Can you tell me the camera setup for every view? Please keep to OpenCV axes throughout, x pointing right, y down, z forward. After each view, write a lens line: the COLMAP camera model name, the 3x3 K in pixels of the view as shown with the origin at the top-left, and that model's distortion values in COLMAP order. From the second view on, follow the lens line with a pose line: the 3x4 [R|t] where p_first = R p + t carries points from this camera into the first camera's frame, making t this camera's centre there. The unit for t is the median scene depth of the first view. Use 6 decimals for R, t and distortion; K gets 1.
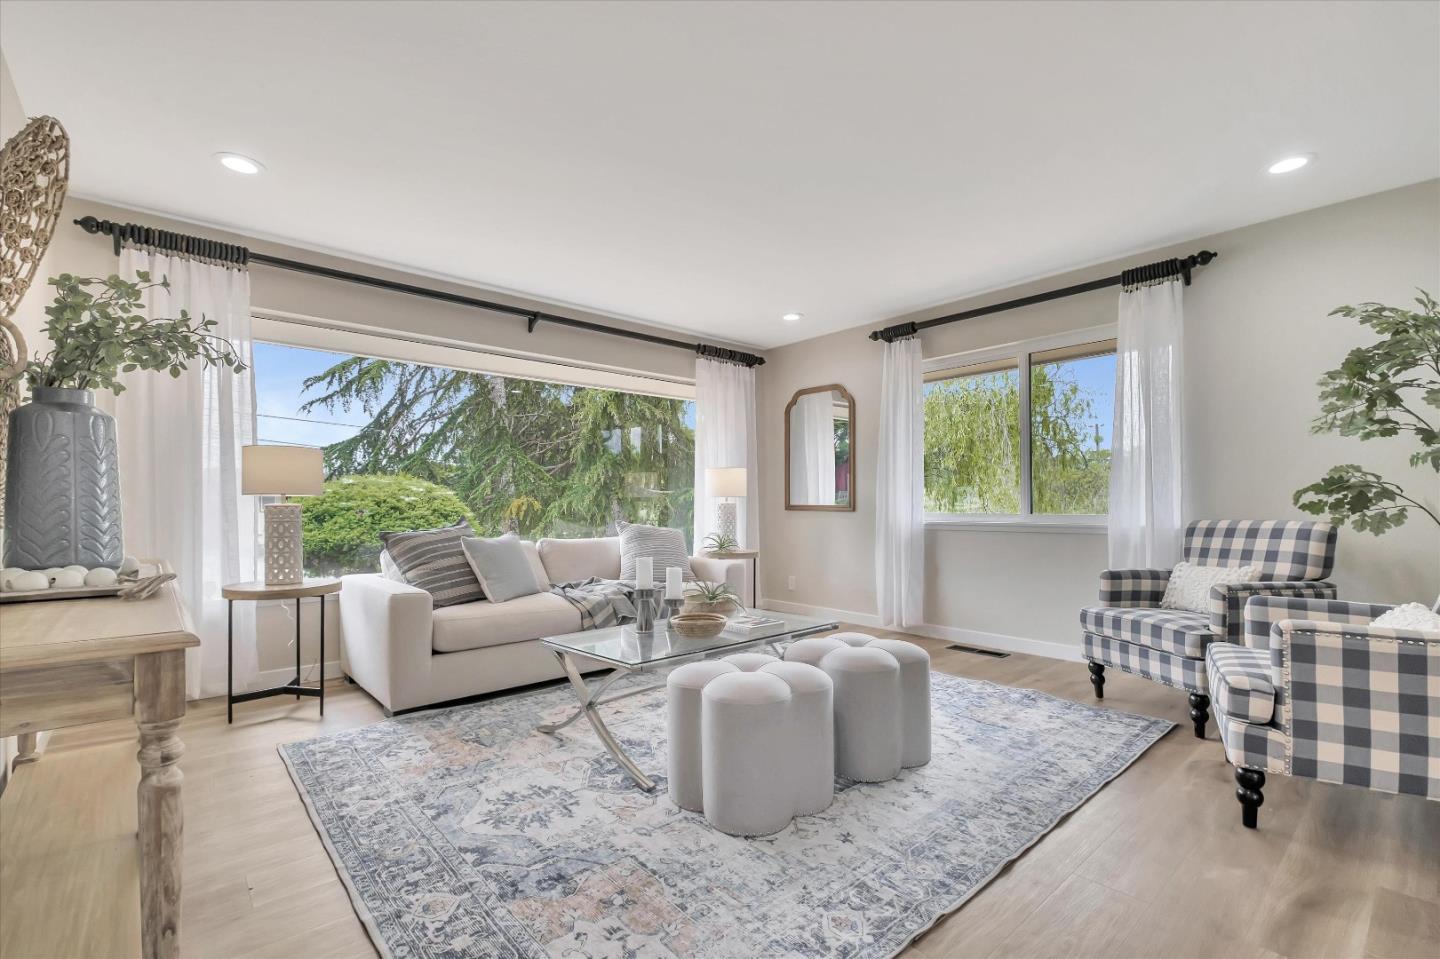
lens RADIAL K [[647.5, 0, 710.6], [0, 647.5, 497.1], [0, 0, 1]] dist [0.002517, 0.000632]
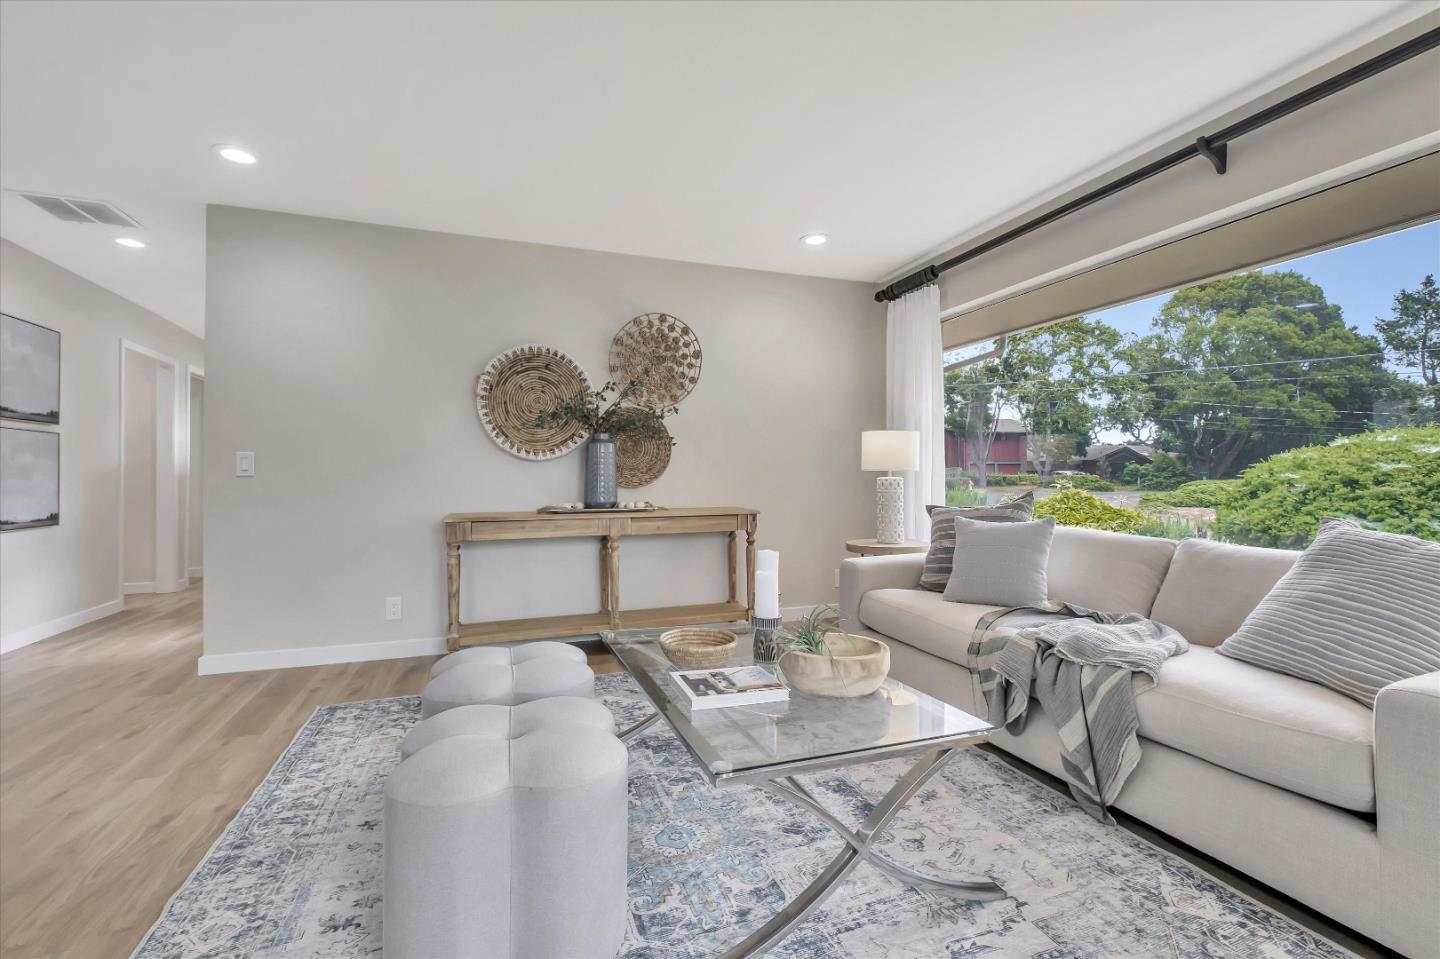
lens RADIAL K [[634.8, 0, 713.7], [0, 634.8, 471.4], [0, 0, 1]] dist [0.013330, -0.014736]
pose [[-0.358700, -0.009217, -0.933407, 0.554872], [0.005881, 0.999909, -0.012134, 0.011744], [0.933434, -0.009842, -0.358613, 1.111149]]
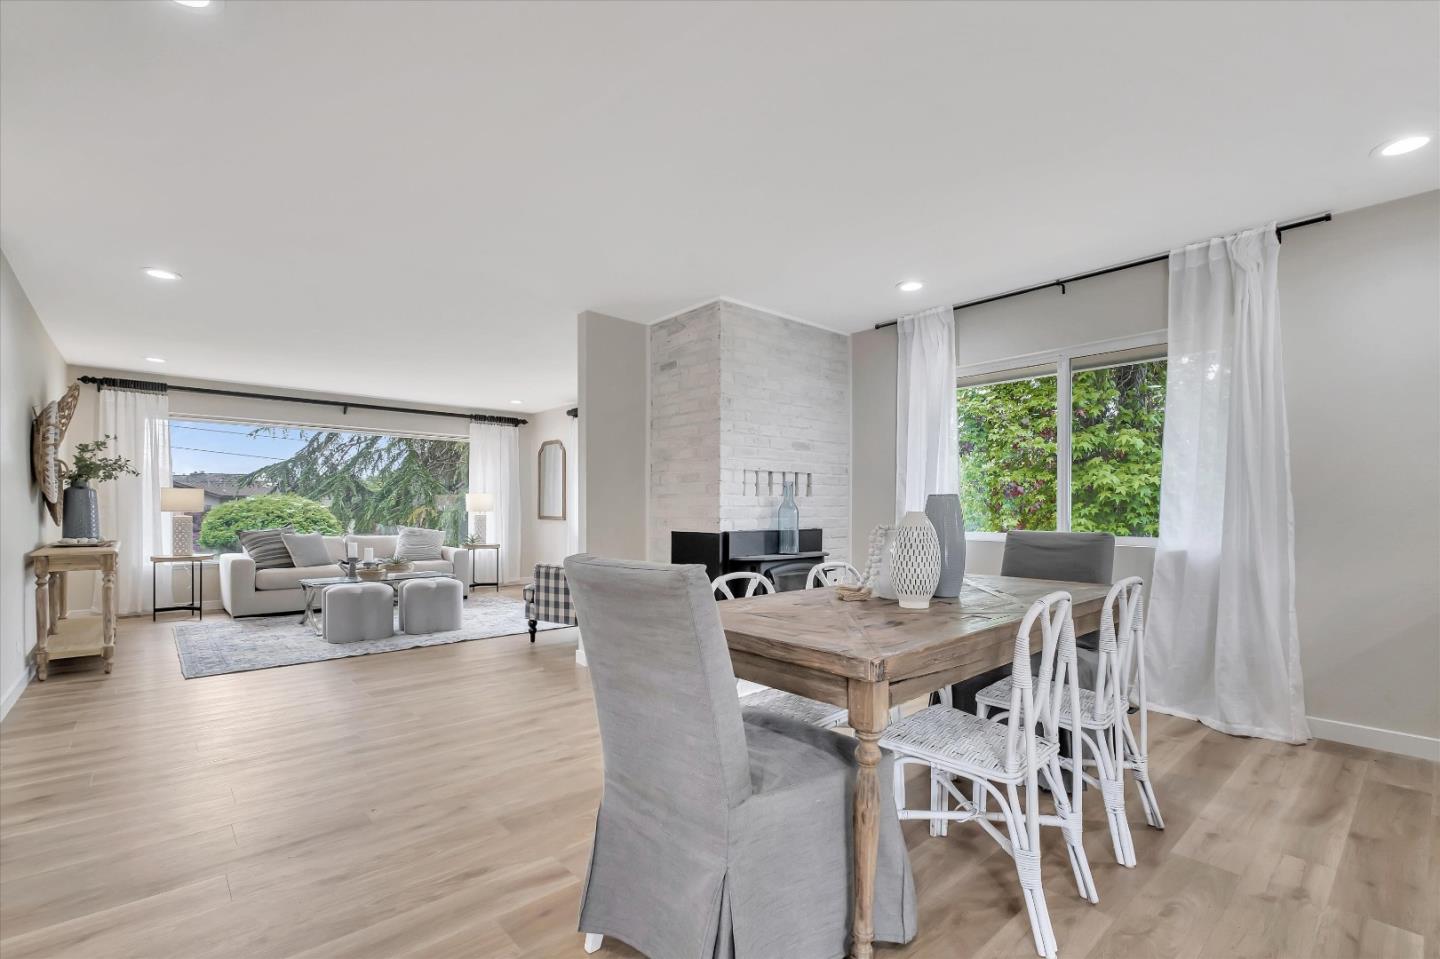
lens RADIAL K [[655.8, 0, 715.7], [0, 655.8, 509.8], [0, 0, 1]] dist [0.002672, -0.000353]
pose [[0.999937, 0.005413, 0.009855, 0.963929], [-0.005512, 0.999934, 0.010090, -0.037809], [-0.009800, -0.010144, 0.999901, -1.041156]]
